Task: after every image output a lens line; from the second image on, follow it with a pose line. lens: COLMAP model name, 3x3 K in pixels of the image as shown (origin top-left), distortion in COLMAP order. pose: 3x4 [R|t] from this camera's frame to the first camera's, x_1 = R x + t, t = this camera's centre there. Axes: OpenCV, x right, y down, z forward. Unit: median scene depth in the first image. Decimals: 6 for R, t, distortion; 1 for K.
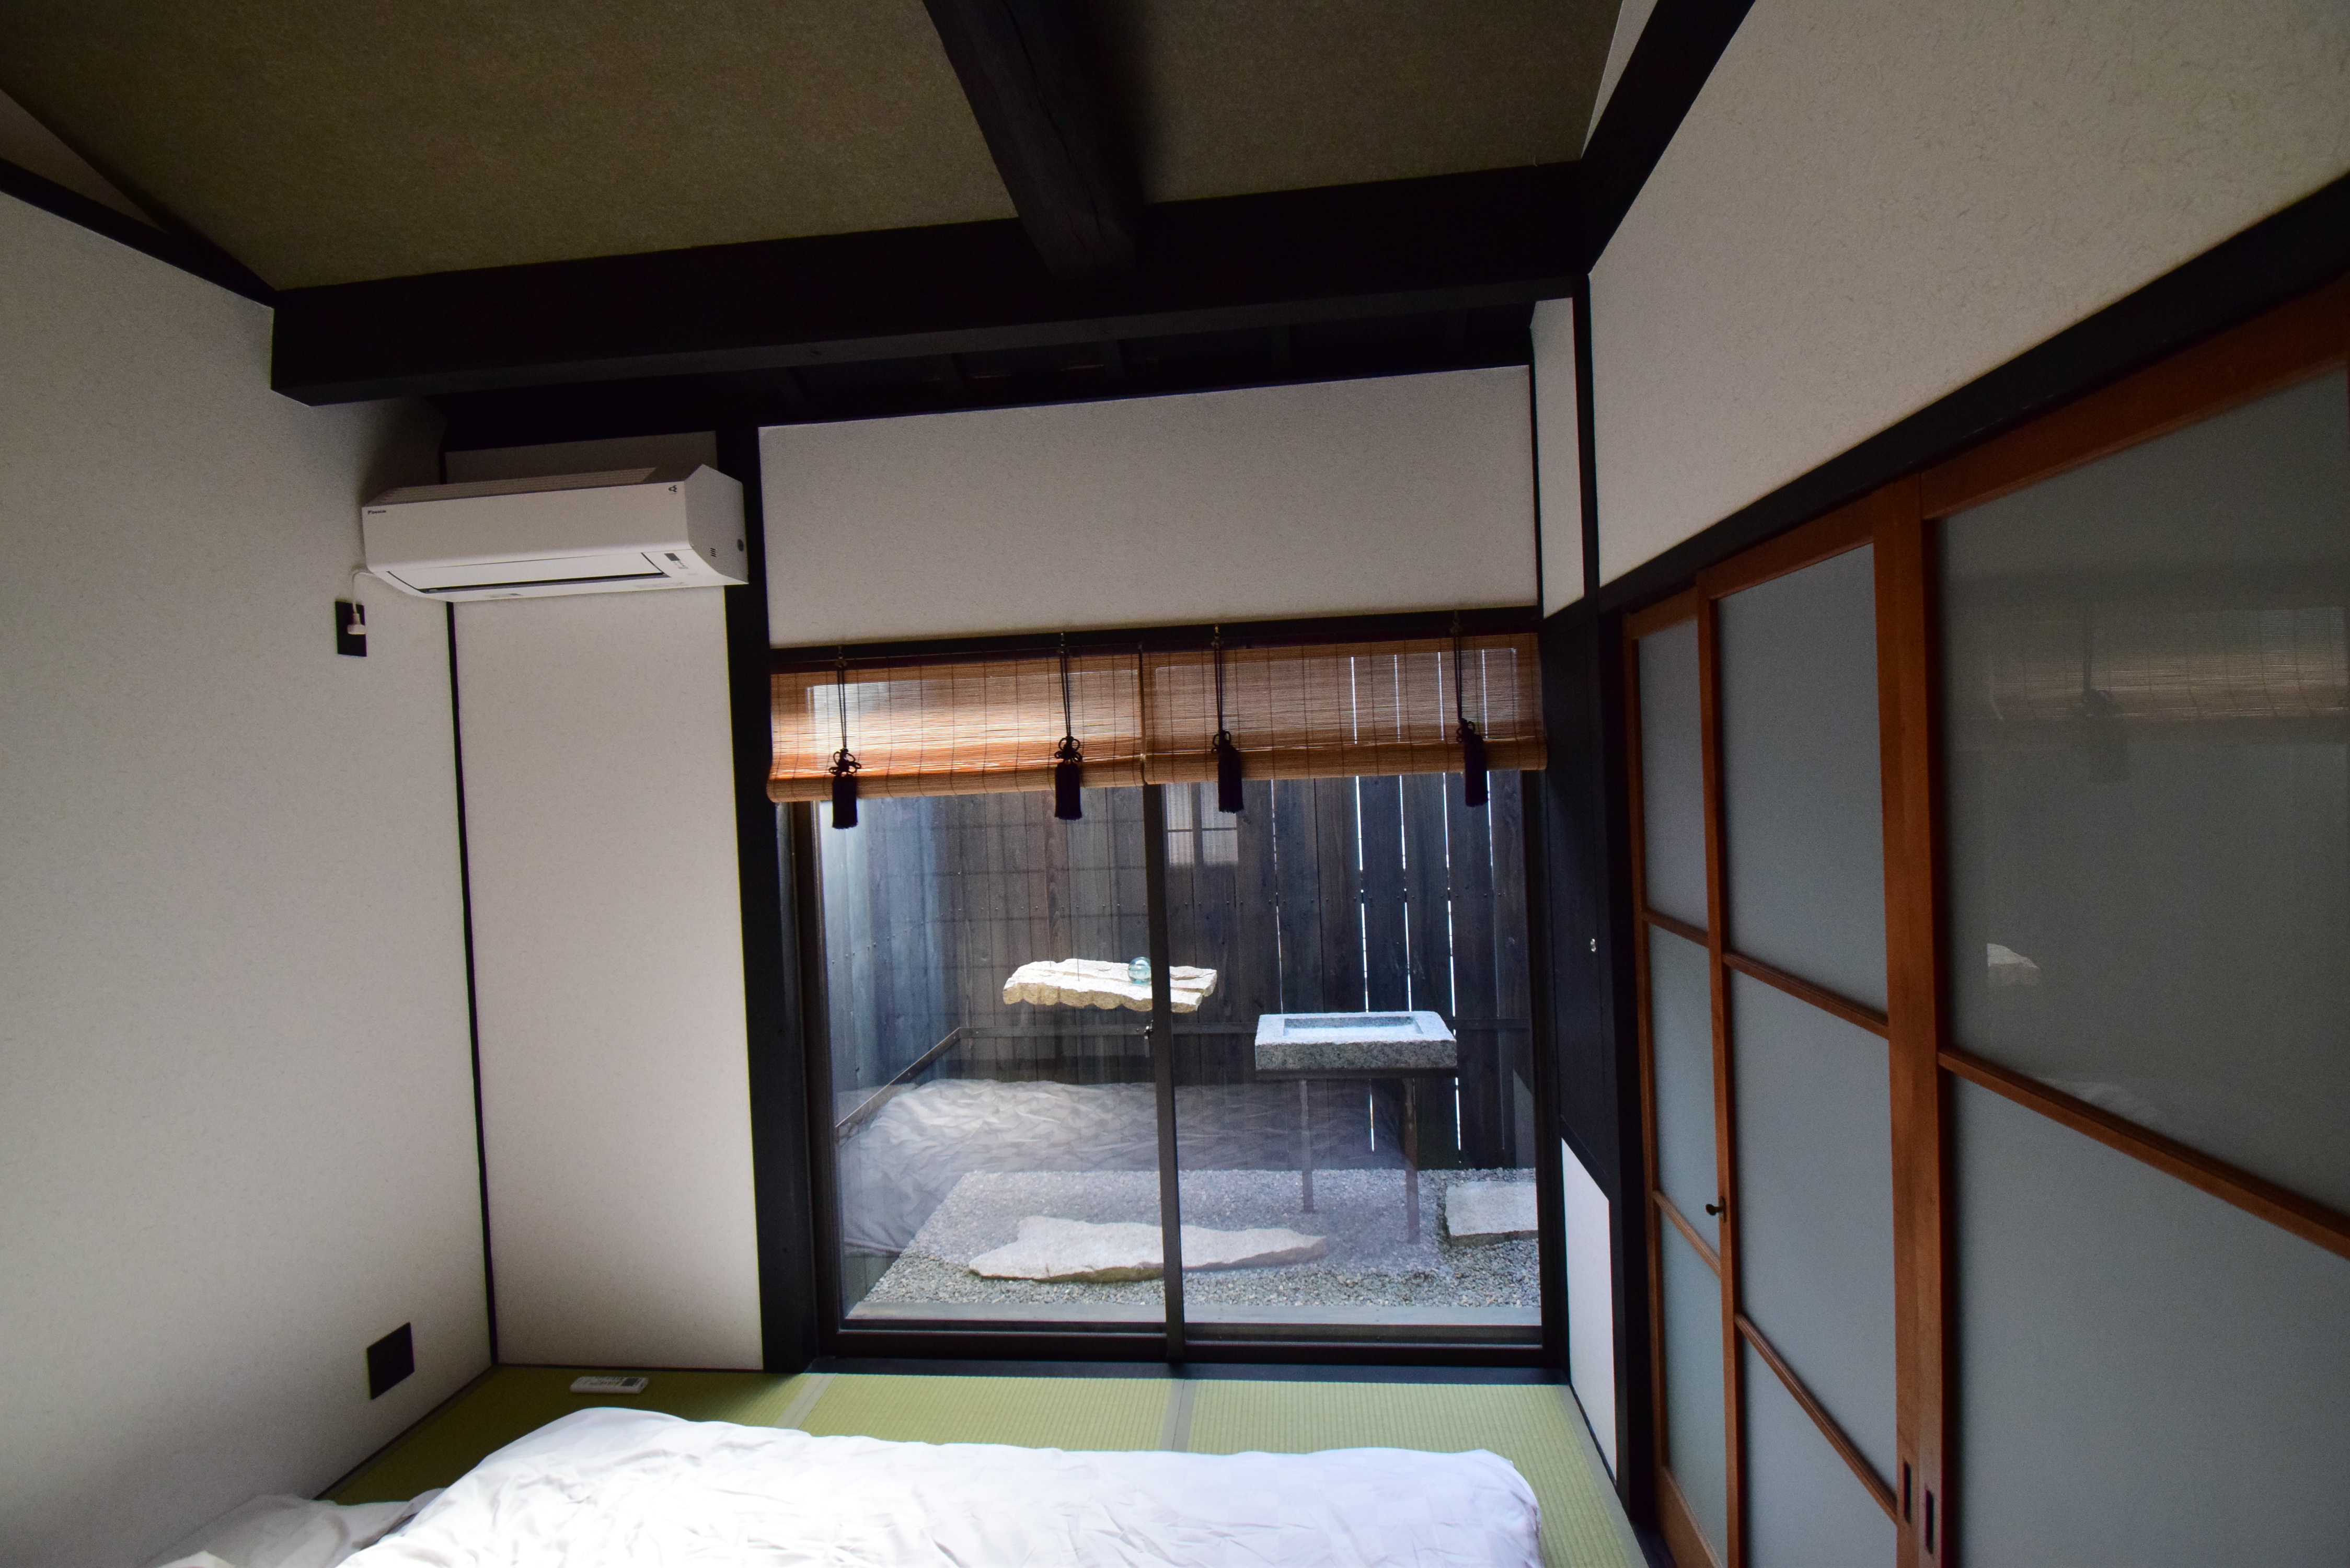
lens RADIAL K [[1039.2, 0, 1192.2], [0, 1039.2, 781.0], [0, 0, 1]] dist [0.020657, -0.025515]
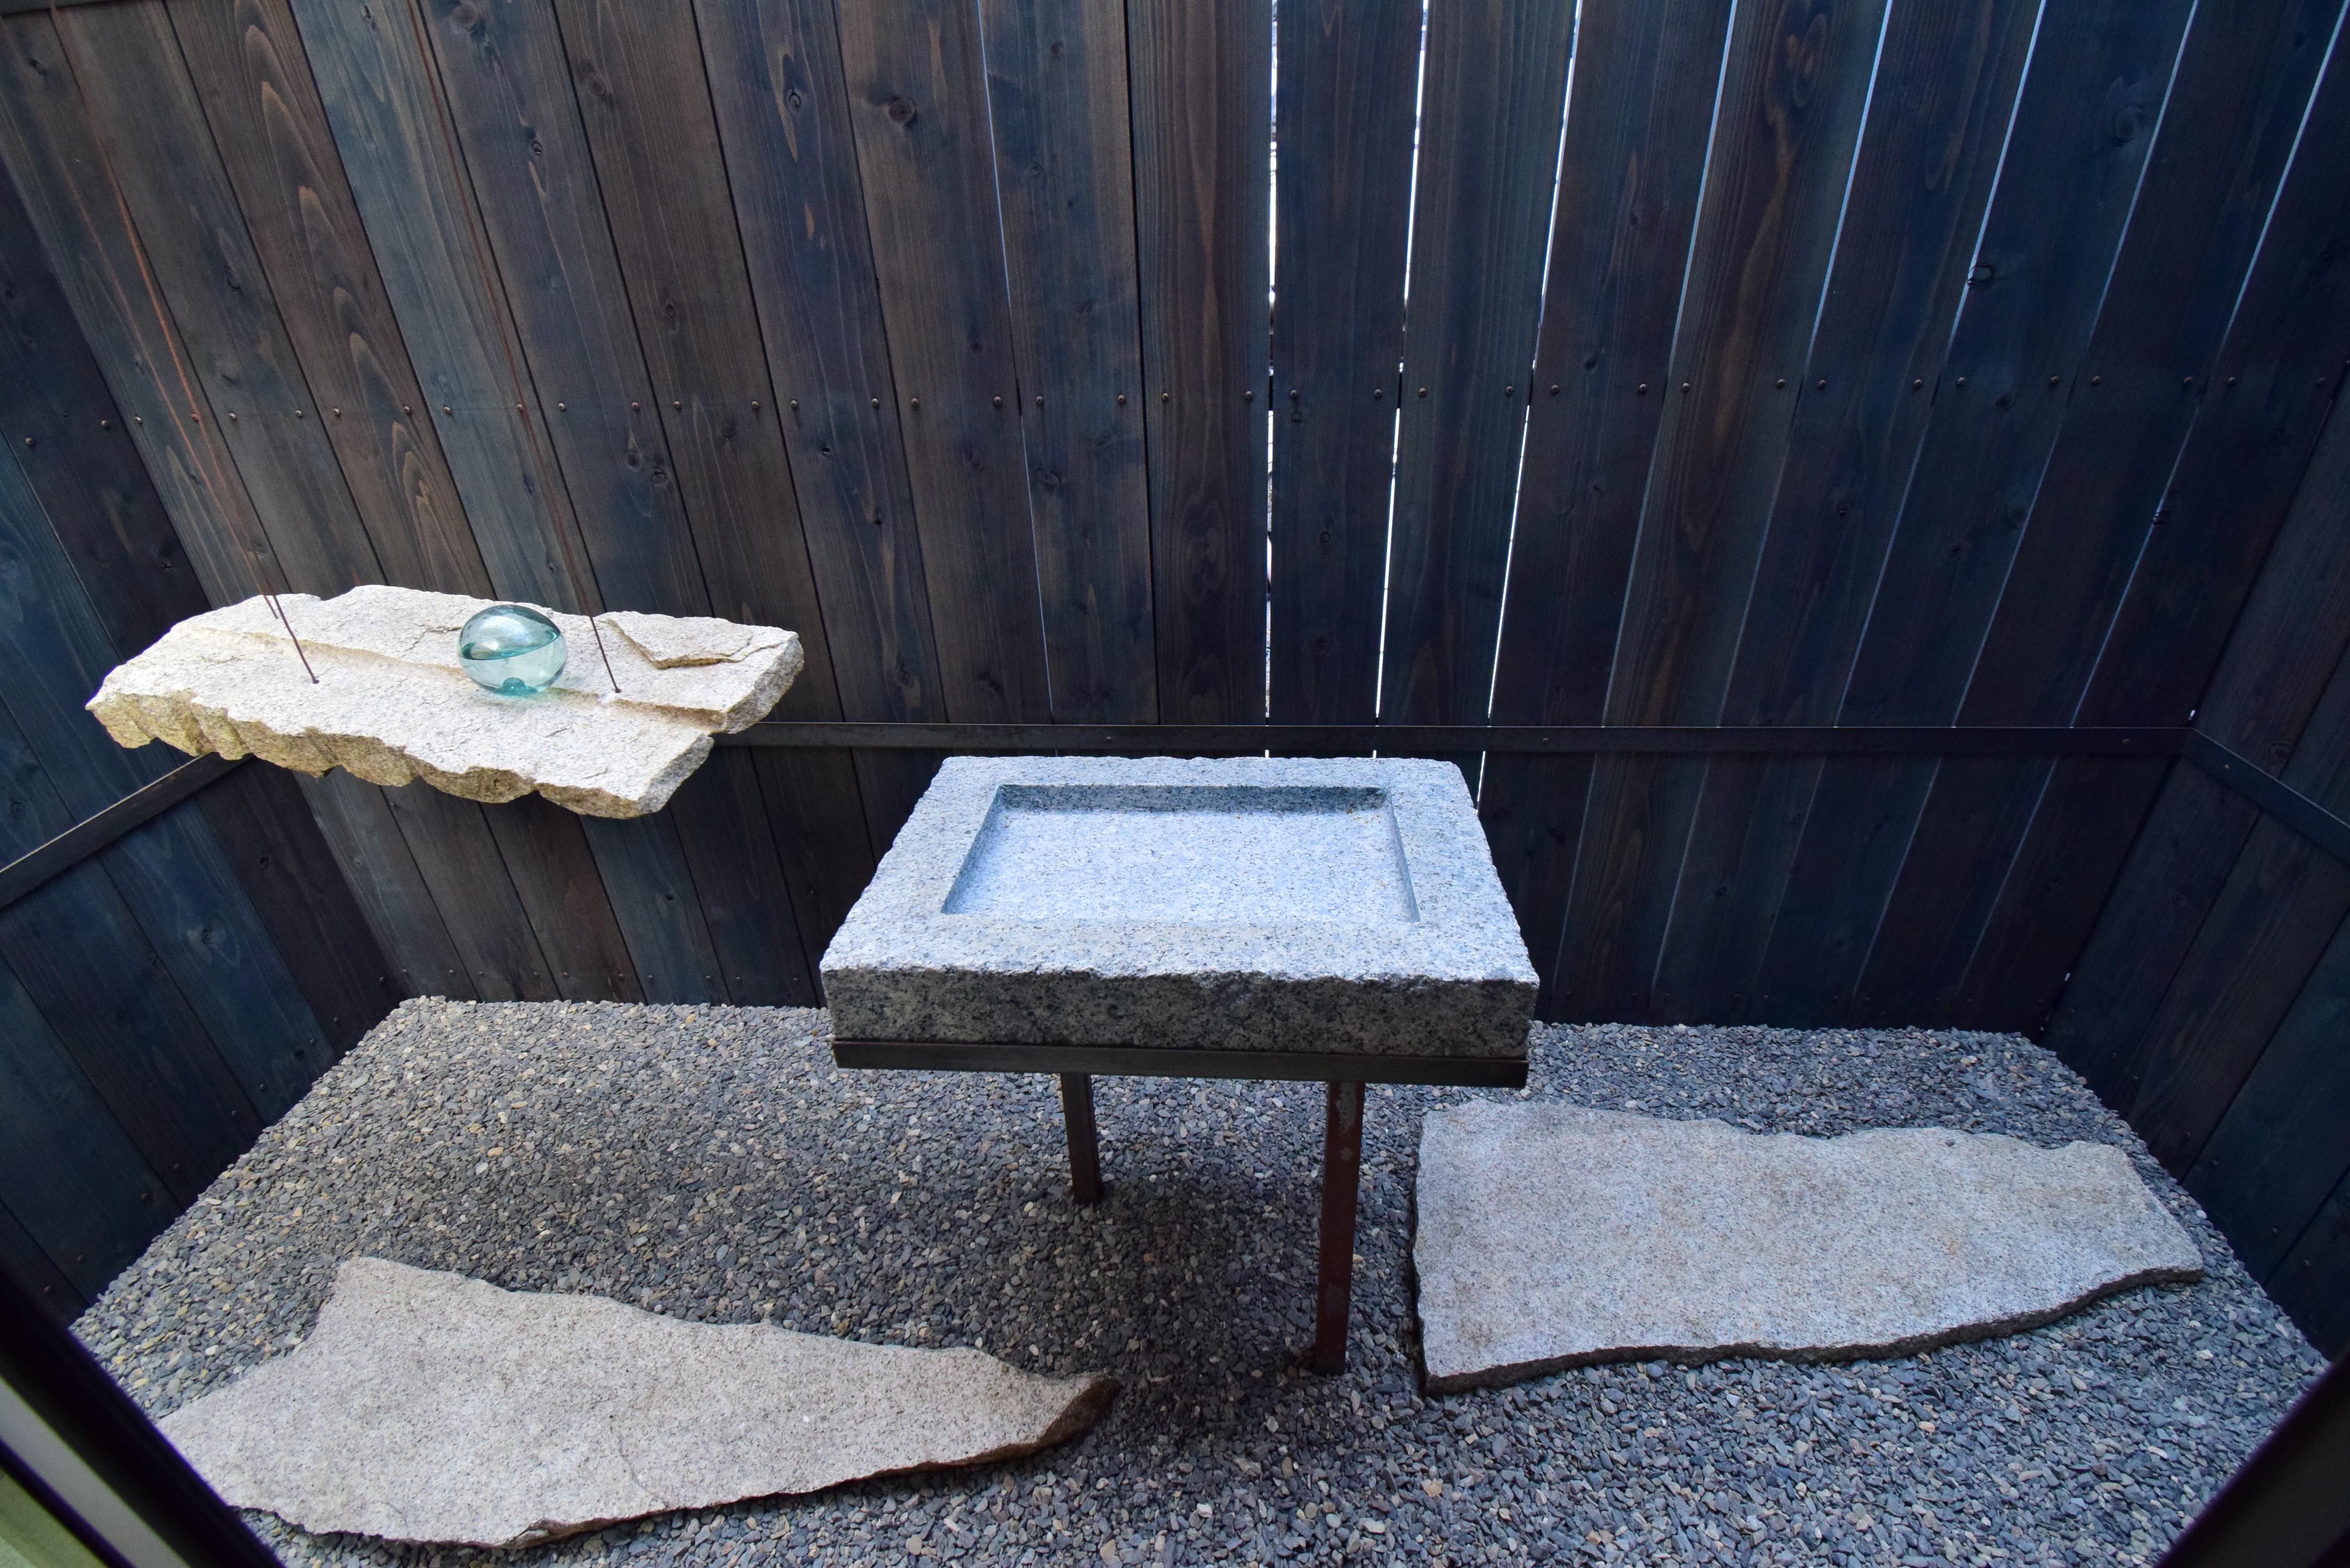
lens RADIAL K [[1039.2, 0, 1192.2], [0, 1039.2, 781.0], [0, 0, 1]] dist [0.020657, -0.025515]
pose [[0.999311, -0.003781, 0.036924, 0.127379], [-0.014429, 0.876970, 0.480329, 0.062362], [-0.034198, -0.480531, 0.876311, 0.656409]]
